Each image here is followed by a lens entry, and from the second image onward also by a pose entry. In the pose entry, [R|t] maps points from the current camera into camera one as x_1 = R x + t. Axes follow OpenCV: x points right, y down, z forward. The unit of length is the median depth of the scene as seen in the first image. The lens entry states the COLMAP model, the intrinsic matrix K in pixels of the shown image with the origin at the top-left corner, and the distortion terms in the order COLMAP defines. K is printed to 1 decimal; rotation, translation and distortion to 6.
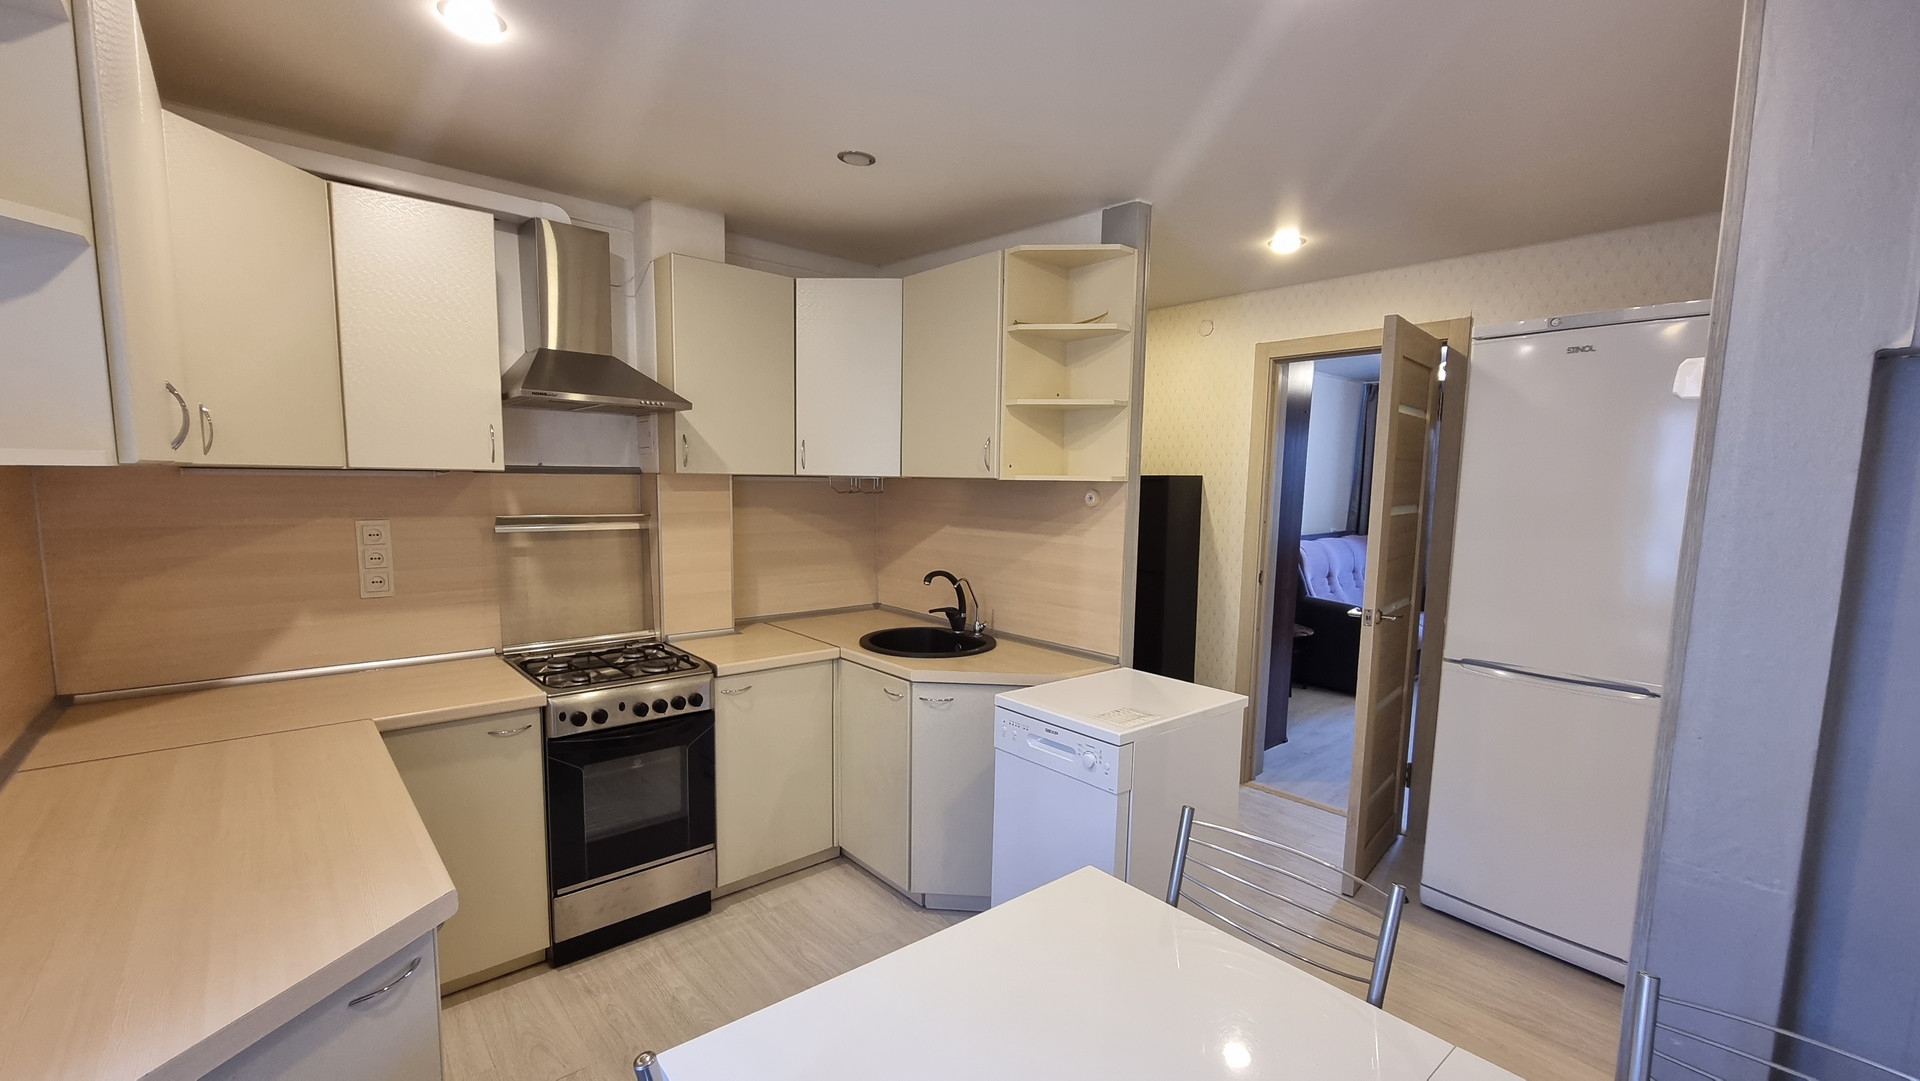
lens RADIAL K [[800.0, 0, 948.8], [0, 800.0, 551.5], [0, 0, 1]] dist [-0.000031, 0.001232]
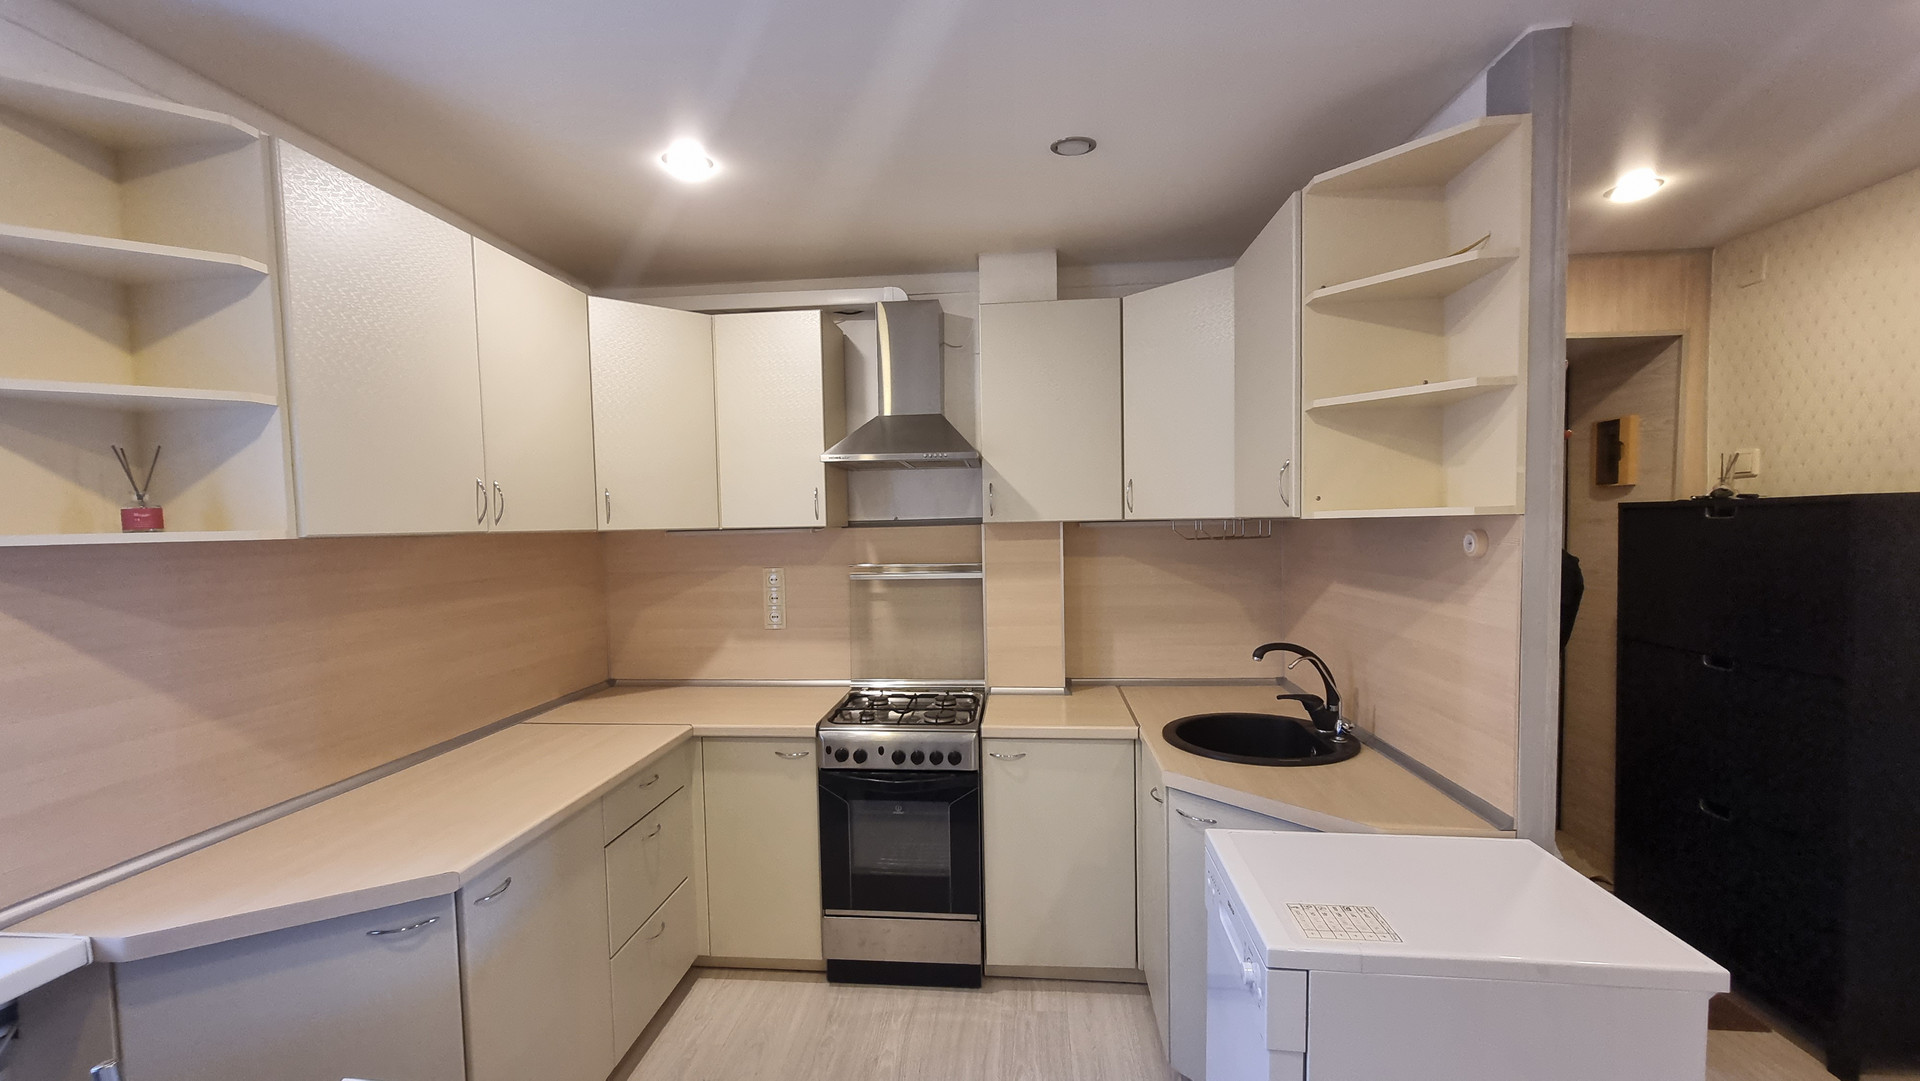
lens RADIAL K [[800.0, 0, 953.1], [0, 800.0, 556.6], [0, 0, 1]] dist [-0.000031, 0.001232]
pose [[0.680899, 0.000397, -0.732377, 0.354702], [-0.036101, 0.998802, -0.033021, -0.022545], [0.731487, 0.048924, 0.680098, 0.302053]]
